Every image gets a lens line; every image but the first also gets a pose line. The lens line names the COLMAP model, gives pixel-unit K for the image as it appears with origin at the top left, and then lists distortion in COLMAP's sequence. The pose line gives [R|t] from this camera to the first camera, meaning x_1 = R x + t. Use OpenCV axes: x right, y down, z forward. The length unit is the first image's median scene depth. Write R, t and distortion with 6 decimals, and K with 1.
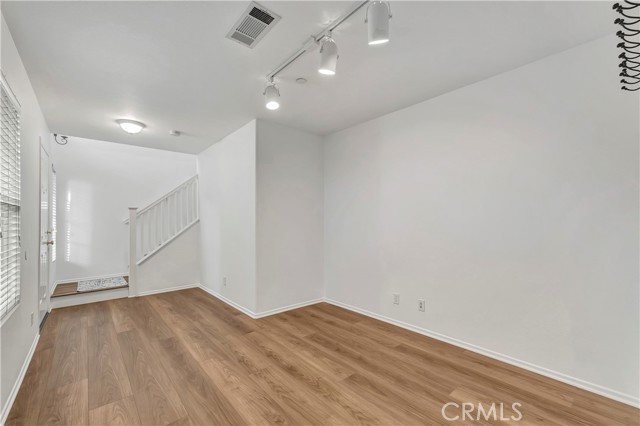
lens RADIAL K [[270.6, 0, 321.6], [0, 270.6, 224.1], [0, 0, 1]] dist [0.001872, 0.000189]
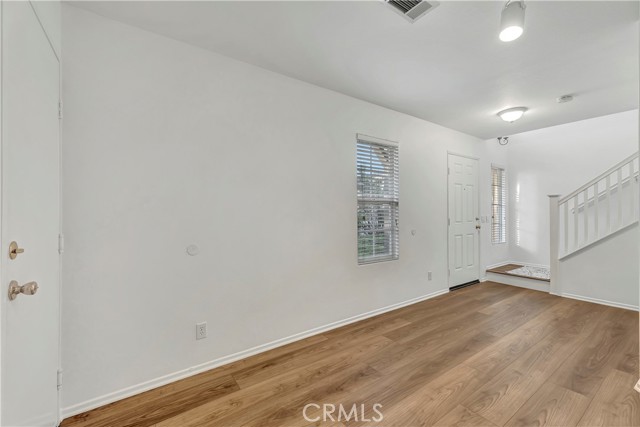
lens RADIAL K [[267.5, 0, 321.4], [0, 267.5, 212.7], [0, 0, 1]] dist [0.003834, 0.000028]
pose [[-0.104476, 0.009052, -0.994486, 0.363152], [-0.005152, 0.999940, 0.009643, -0.009277], [0.994514, 0.006131, -0.104423, 0.437481]]
